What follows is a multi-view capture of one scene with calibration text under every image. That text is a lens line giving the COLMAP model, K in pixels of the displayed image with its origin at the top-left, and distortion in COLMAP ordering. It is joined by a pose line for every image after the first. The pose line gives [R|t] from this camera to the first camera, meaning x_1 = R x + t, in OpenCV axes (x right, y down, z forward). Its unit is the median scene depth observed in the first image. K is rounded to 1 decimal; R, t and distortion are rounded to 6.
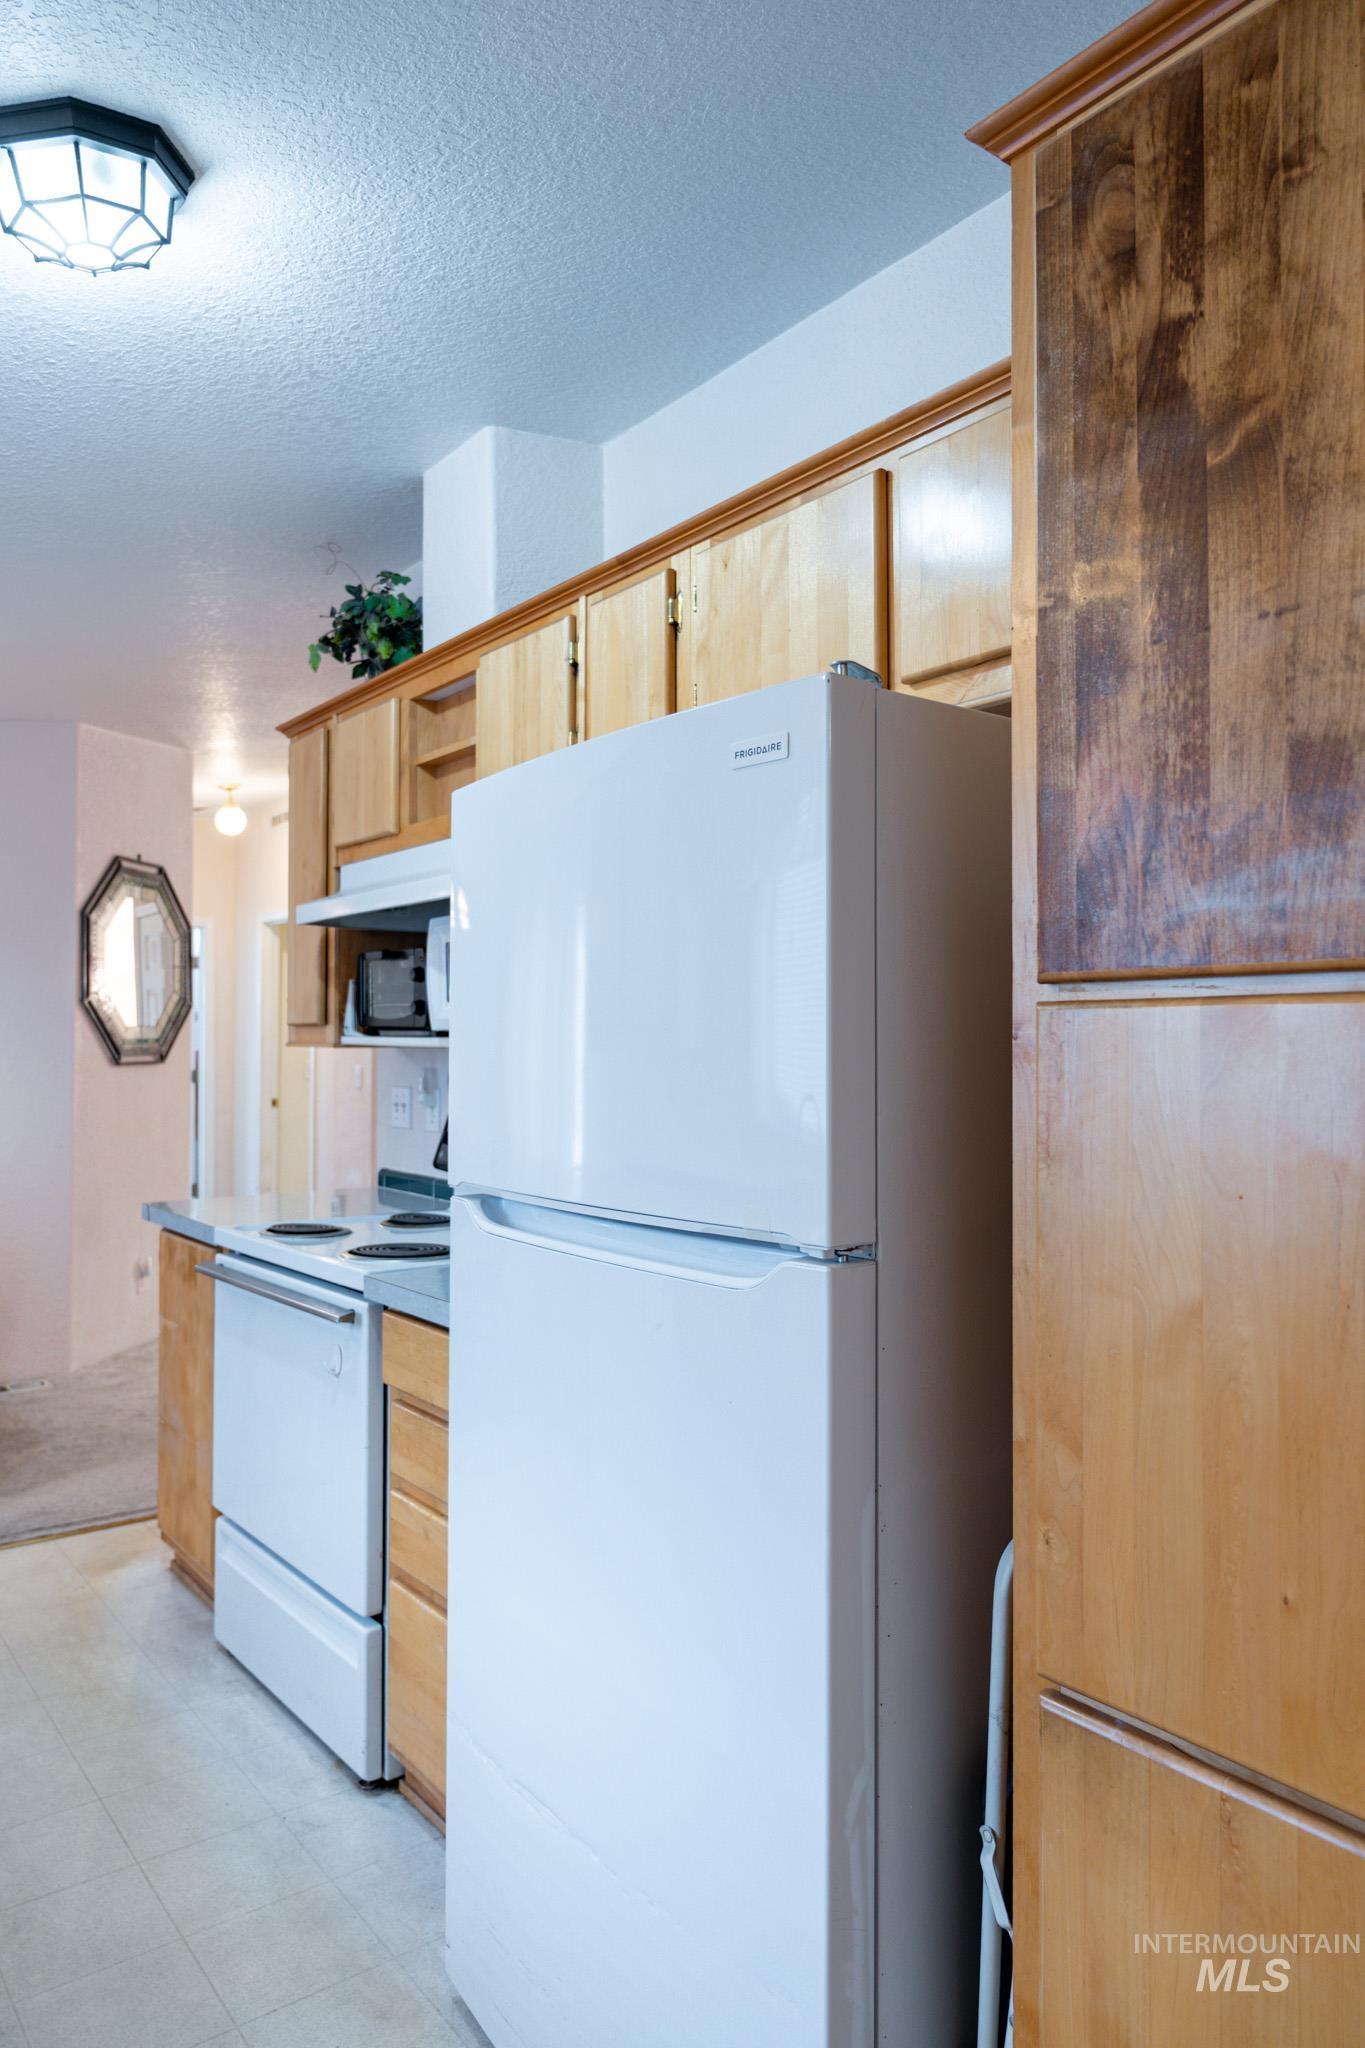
lens RADIAL K [[1330.7, 0, 682.5], [0, 1330.7, 1024.0], [0, 0, 1]] dist [-0.022428, -0.000378]
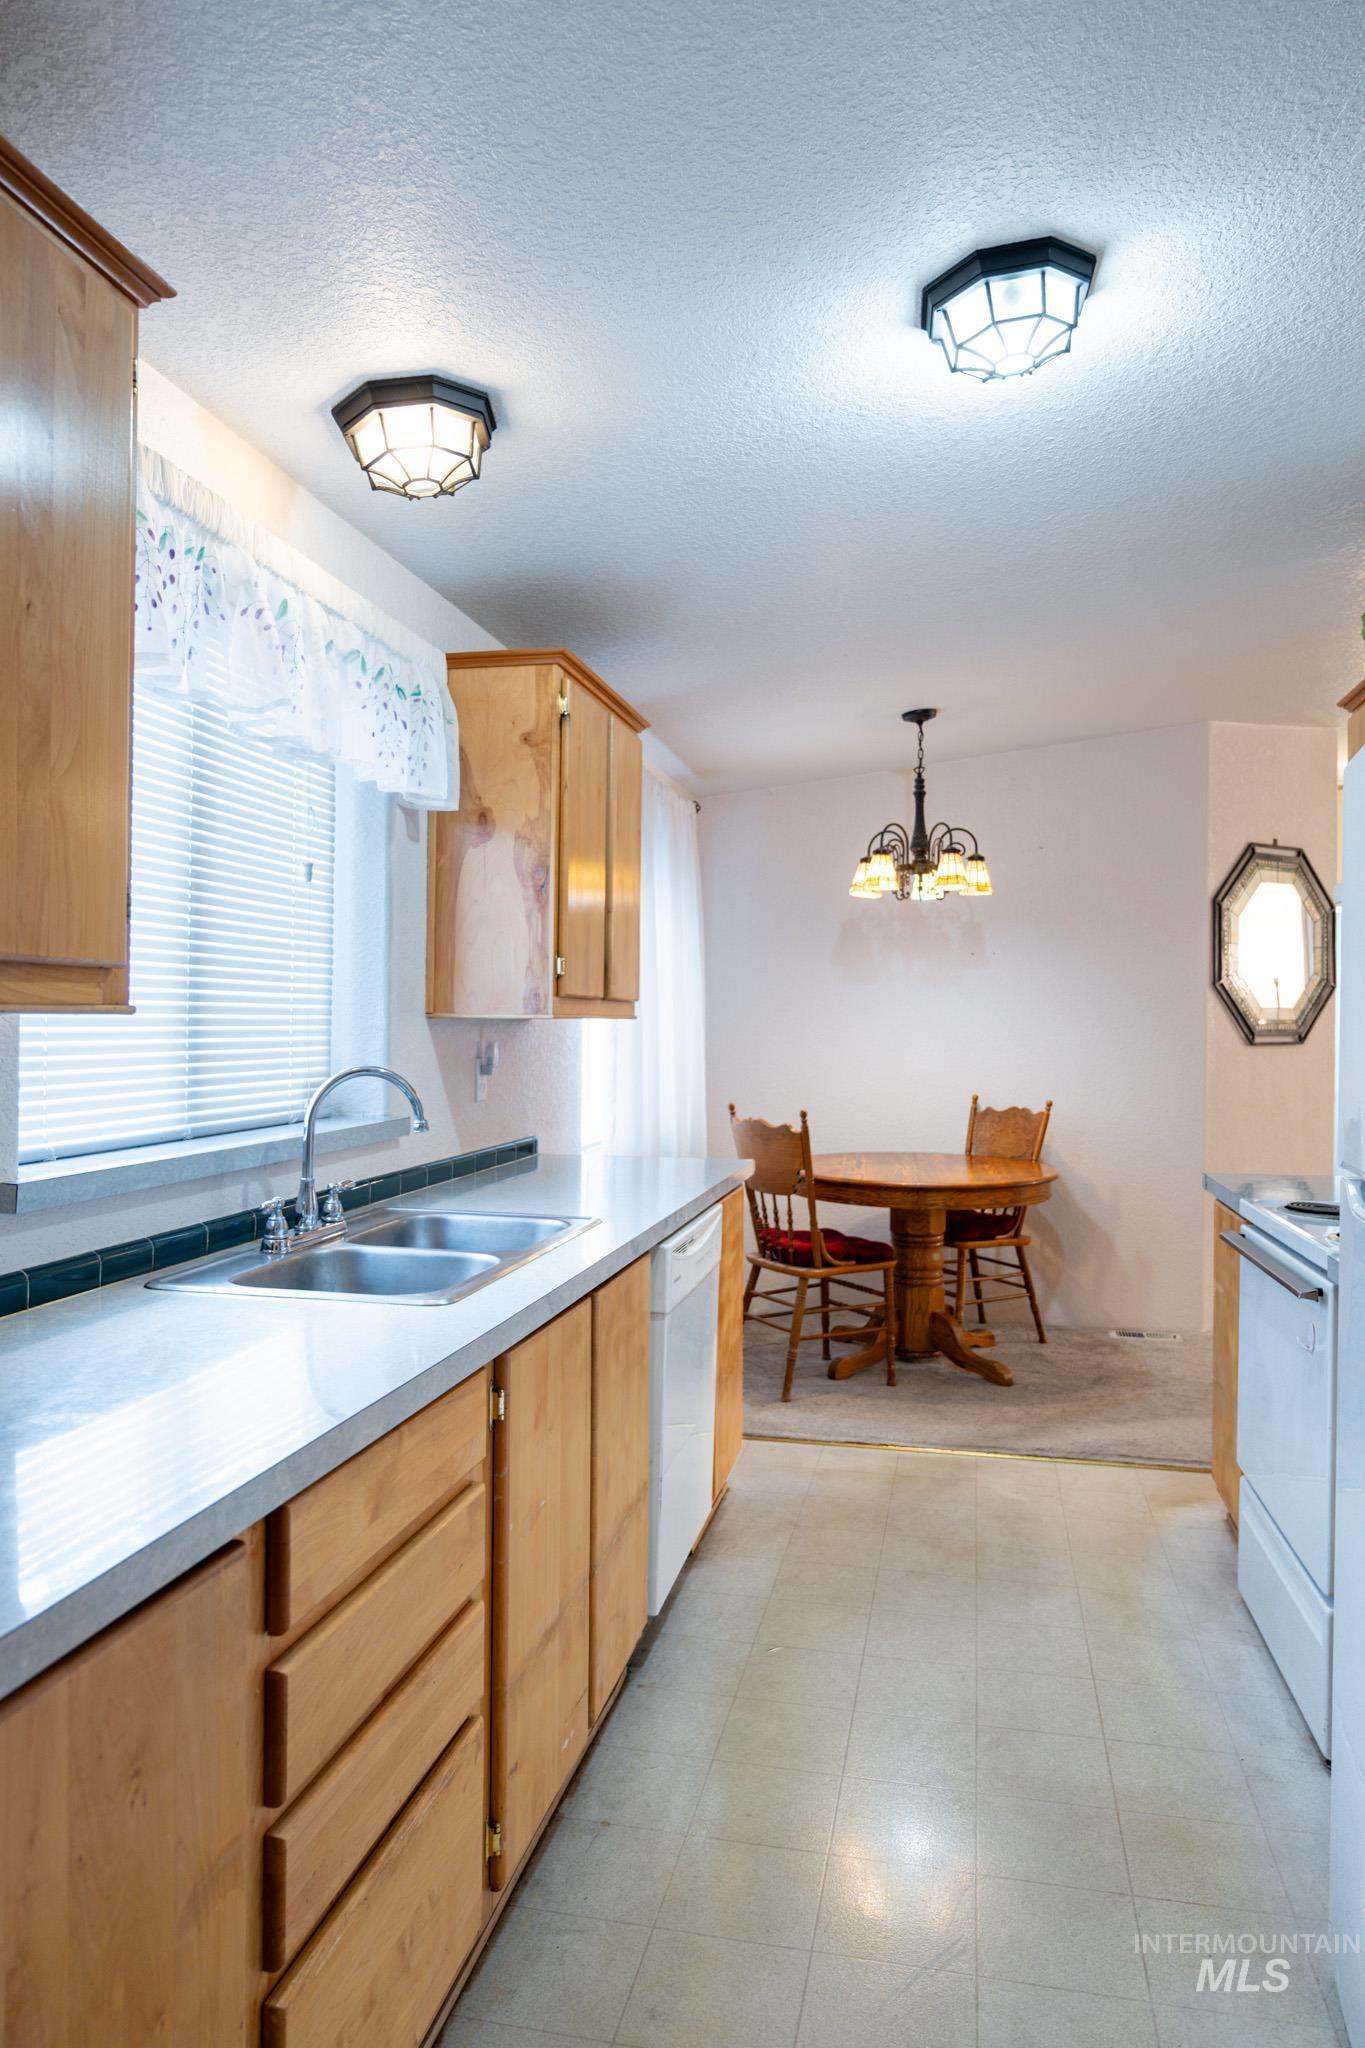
lens RADIAL K [[1330.7, 0, 682.5], [0, 1330.7, 1024.0], [0, 0, 1]] dist [-0.022428, -0.000378]
pose [[0.638964, 0.006629, -0.769208, 0.132533], [0.003598, 0.999926, 0.011606, 0.001406], [0.769229, -0.010183, 0.638892, -0.005107]]
